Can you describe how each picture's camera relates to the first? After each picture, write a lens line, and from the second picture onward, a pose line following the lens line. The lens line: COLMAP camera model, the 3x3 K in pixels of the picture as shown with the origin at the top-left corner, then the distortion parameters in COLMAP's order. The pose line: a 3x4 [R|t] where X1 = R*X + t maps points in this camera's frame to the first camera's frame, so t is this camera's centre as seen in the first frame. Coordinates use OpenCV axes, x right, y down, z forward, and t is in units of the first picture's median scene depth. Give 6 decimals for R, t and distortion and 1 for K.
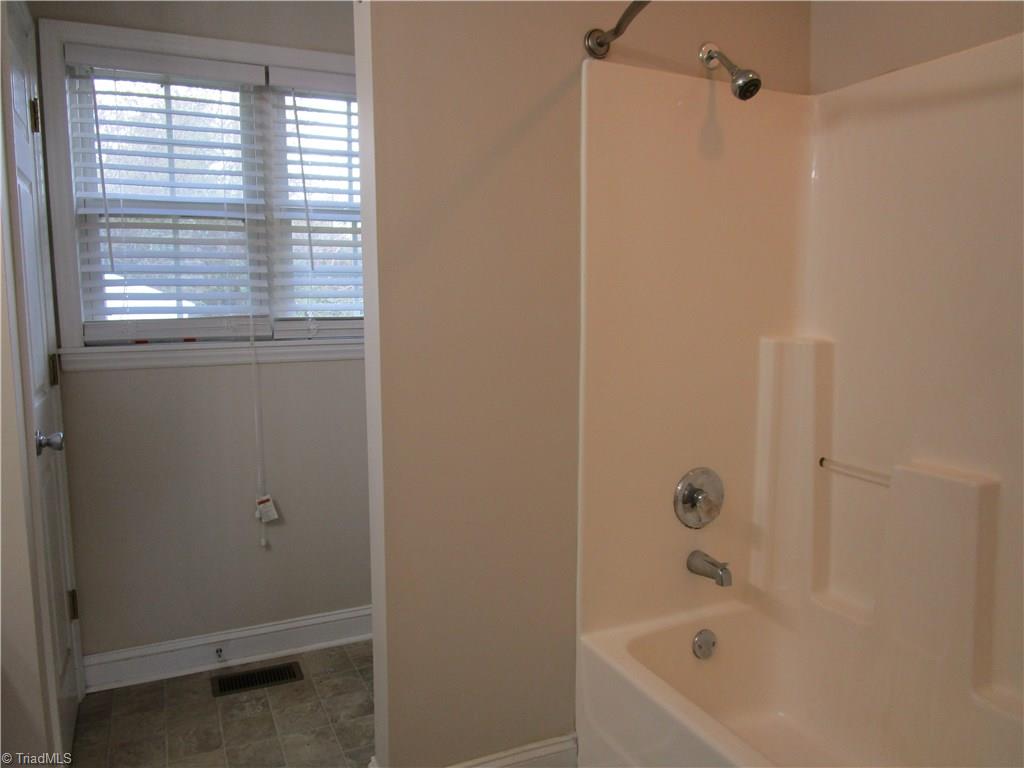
lens RADIAL K [[730.4, 0, 509.7], [0, 730.4, 385.6], [0, 0, 1]] dist [-0.039914, 0.001595]
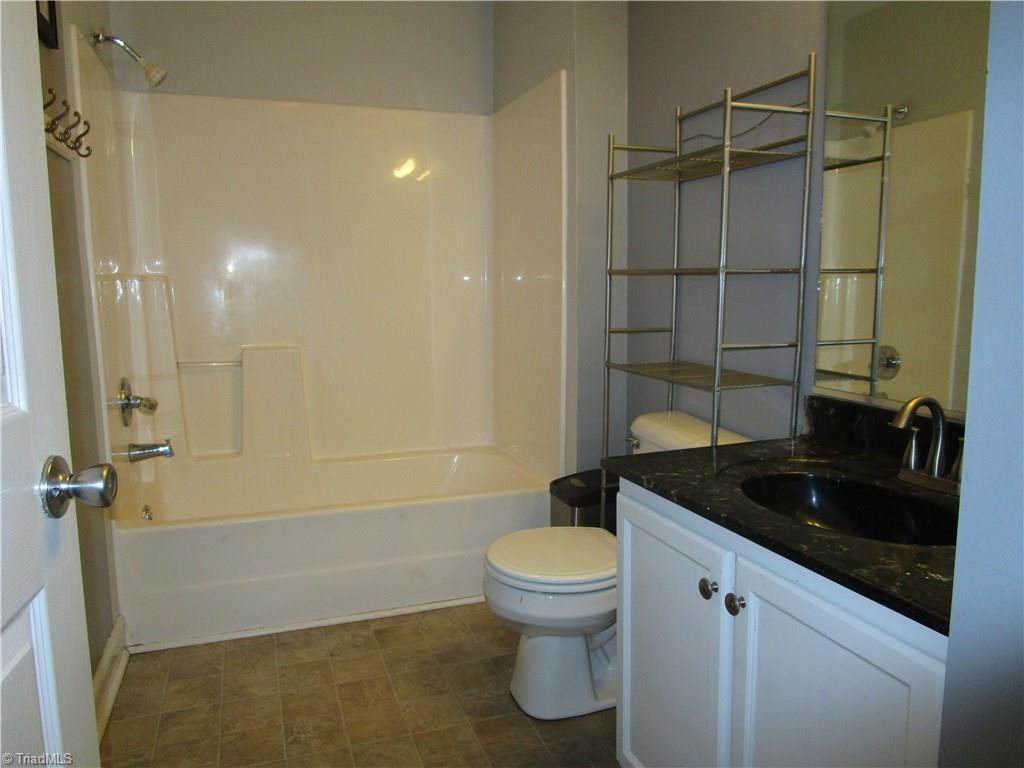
lens RADIAL K [[730.4, 0, 509.7], [0, 730.4, 385.6], [0, 0, 1]] dist [-0.039914, 0.001595]
pose [[-0.995256, -0.008971, 0.096879, -0.679610], [0.016515, 0.965712, 0.259091, -0.134625], [-0.095881, 0.259462, -0.960982, 1.704776]]
